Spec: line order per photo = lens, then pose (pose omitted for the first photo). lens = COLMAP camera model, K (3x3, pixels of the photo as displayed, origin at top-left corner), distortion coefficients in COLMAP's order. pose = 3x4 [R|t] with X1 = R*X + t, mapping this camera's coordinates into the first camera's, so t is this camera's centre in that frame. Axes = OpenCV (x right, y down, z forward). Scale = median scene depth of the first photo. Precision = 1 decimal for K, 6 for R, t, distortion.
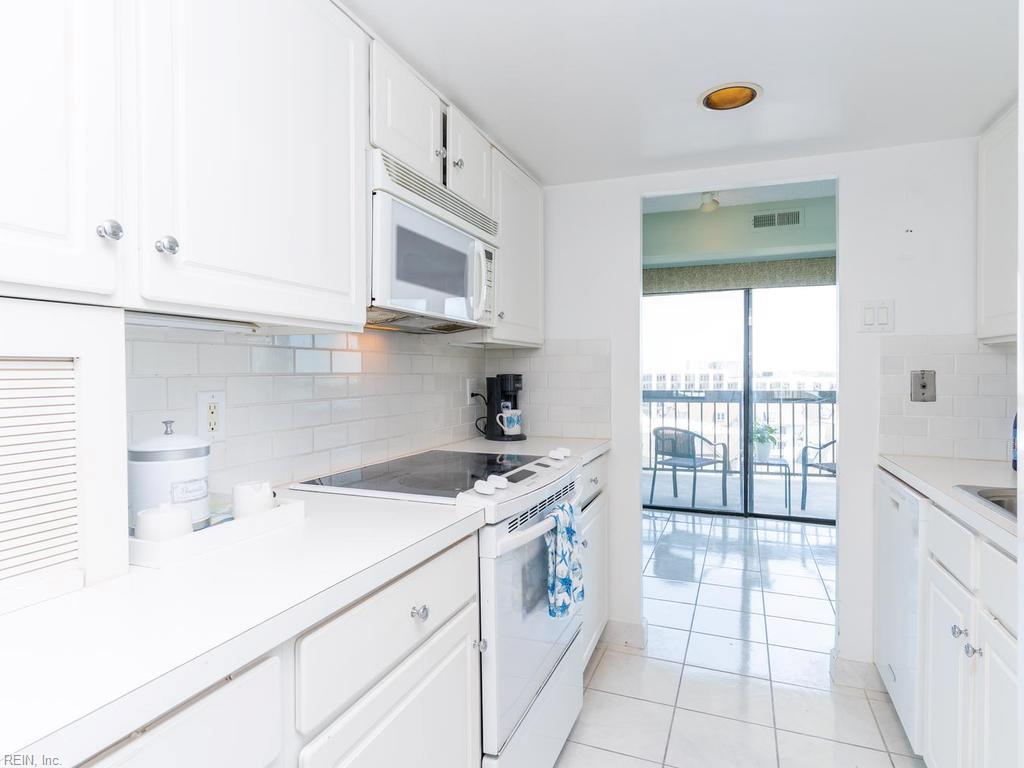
lens RADIAL K [[528.5, 0, 512.5], [0, 528.5, 370.9], [0, 0, 1]] dist [0.001594, -0.000244]
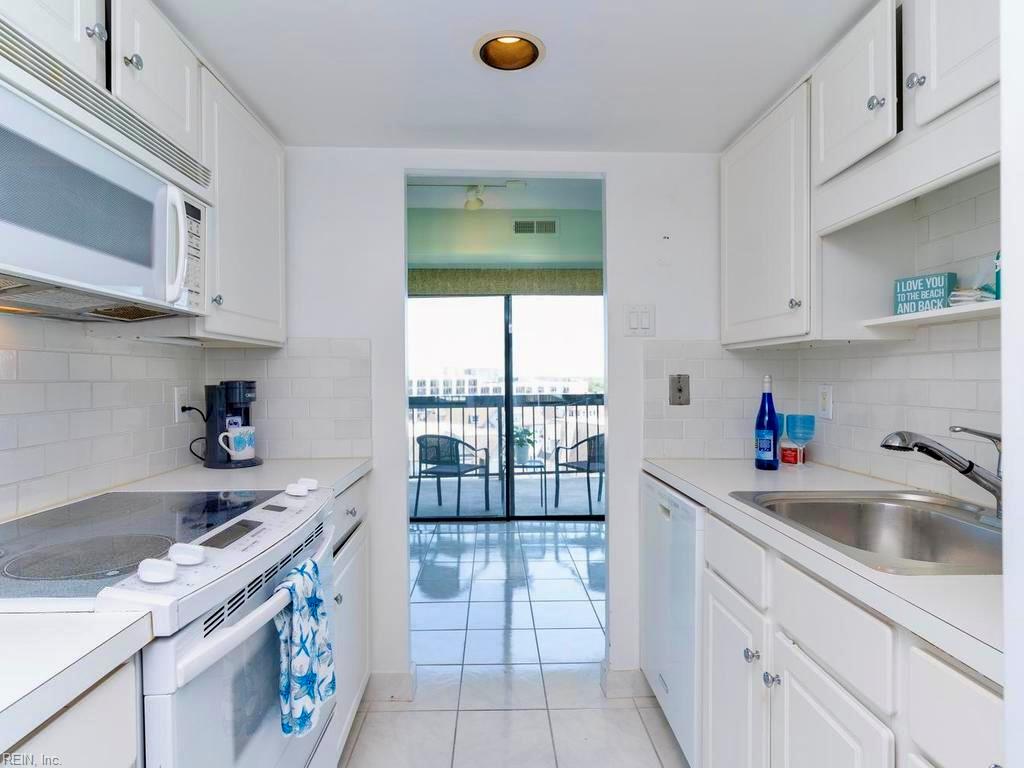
lens RADIAL K [[519.0, 0, 497.4], [0, 519.0, 386.1], [0, 0, 1]] dist [0.002345, 0.000340]
pose [[0.913005, -0.011118, 0.407798, 0.035619], [0.004135, 0.999829, 0.018000, 0.001798], [-0.407928, -0.014748, 0.912895, 0.180287]]
